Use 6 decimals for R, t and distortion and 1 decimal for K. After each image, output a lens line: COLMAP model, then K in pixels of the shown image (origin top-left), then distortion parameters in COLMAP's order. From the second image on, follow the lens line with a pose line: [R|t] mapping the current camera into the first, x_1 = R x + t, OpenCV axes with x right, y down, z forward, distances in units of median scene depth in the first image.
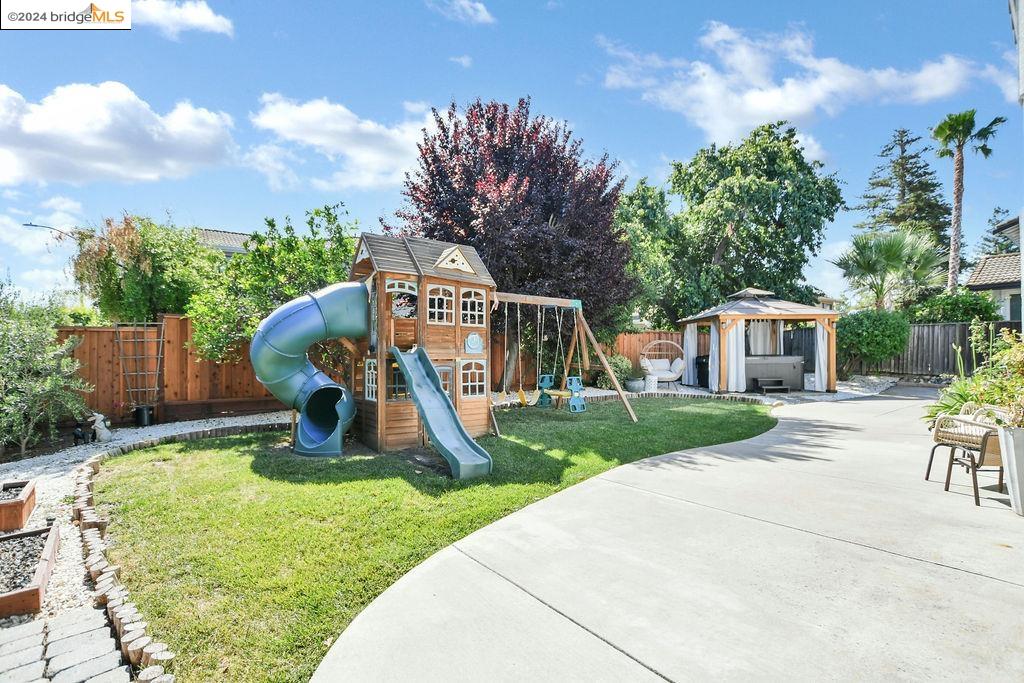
lens RADIAL K [[478.7, 0, 510.1], [0, 478.7, 350.1], [0, 0, 1]] dist [-0.031302, 0.001682]
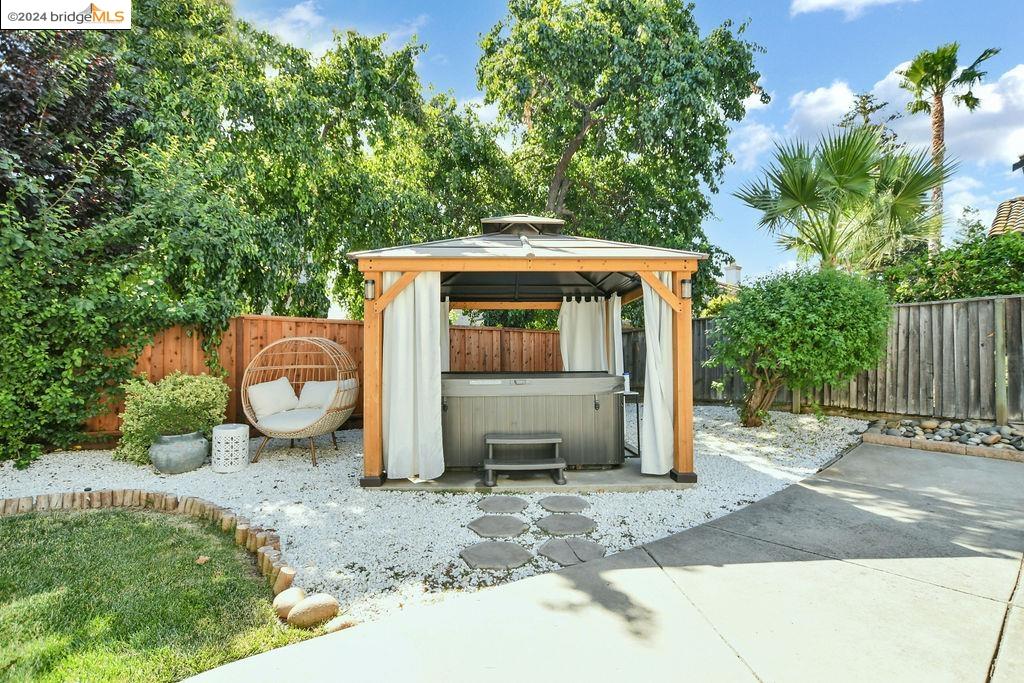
lens RADIAL K [[478.7, 0, 510.1], [0, 478.7, 350.1], [0, 0, 1]] dist [-0.031302, 0.001682]
pose [[0.998927, 0.002637, 0.046241, 0.425293], [-0.001538, 0.999716, -0.023786, 0.001040], [-0.046291, 0.023689, 0.998647, 0.514000]]
